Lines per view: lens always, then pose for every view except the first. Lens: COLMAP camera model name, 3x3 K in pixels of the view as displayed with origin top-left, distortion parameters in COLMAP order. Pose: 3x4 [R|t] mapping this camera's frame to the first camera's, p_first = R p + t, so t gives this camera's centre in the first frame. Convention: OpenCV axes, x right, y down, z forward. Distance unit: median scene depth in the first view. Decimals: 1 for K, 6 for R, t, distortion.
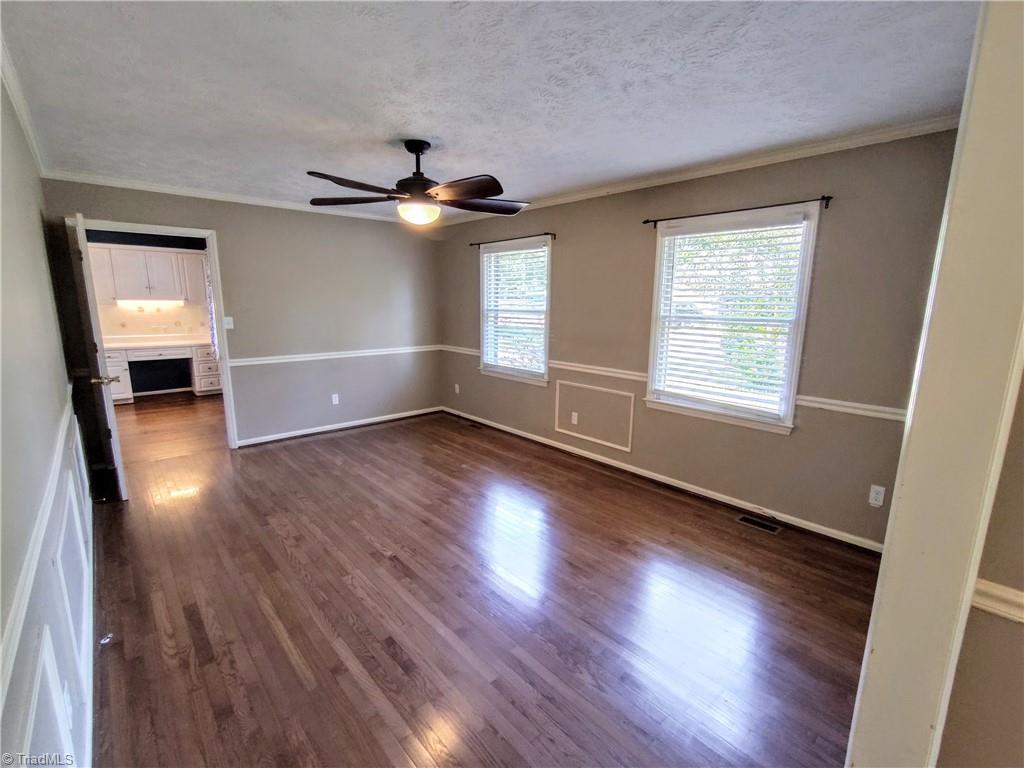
lens RADIAL K [[464.3, 0, 516.5], [0, 464.3, 401.4], [0, 0, 1]] dist [0.000385, 0.000772]
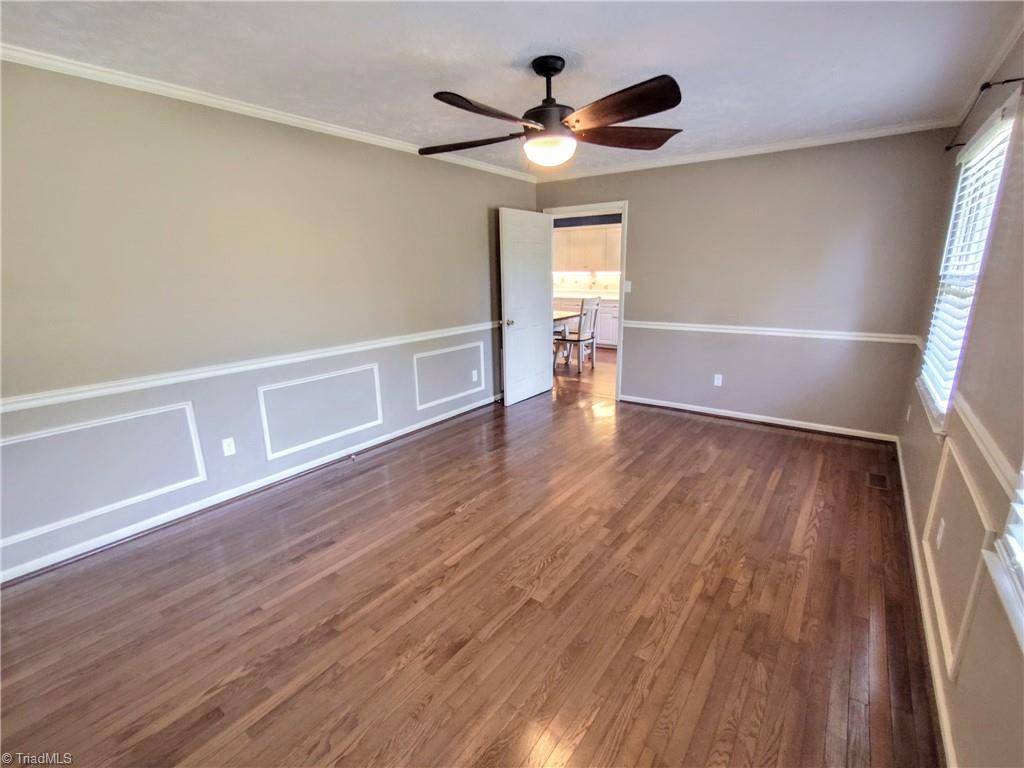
lens RADIAL K [[468.7, 0, 515.6], [0, 468.7, 389.1], [0, 0, 1]] dist [-0.004905, -0.000165]
pose [[0.209199, 0.229502, -0.950560, 0.481321], [-0.194303, 0.962442, 0.189609, -0.108464], [0.958375, 0.145031, 0.245935, 0.584110]]
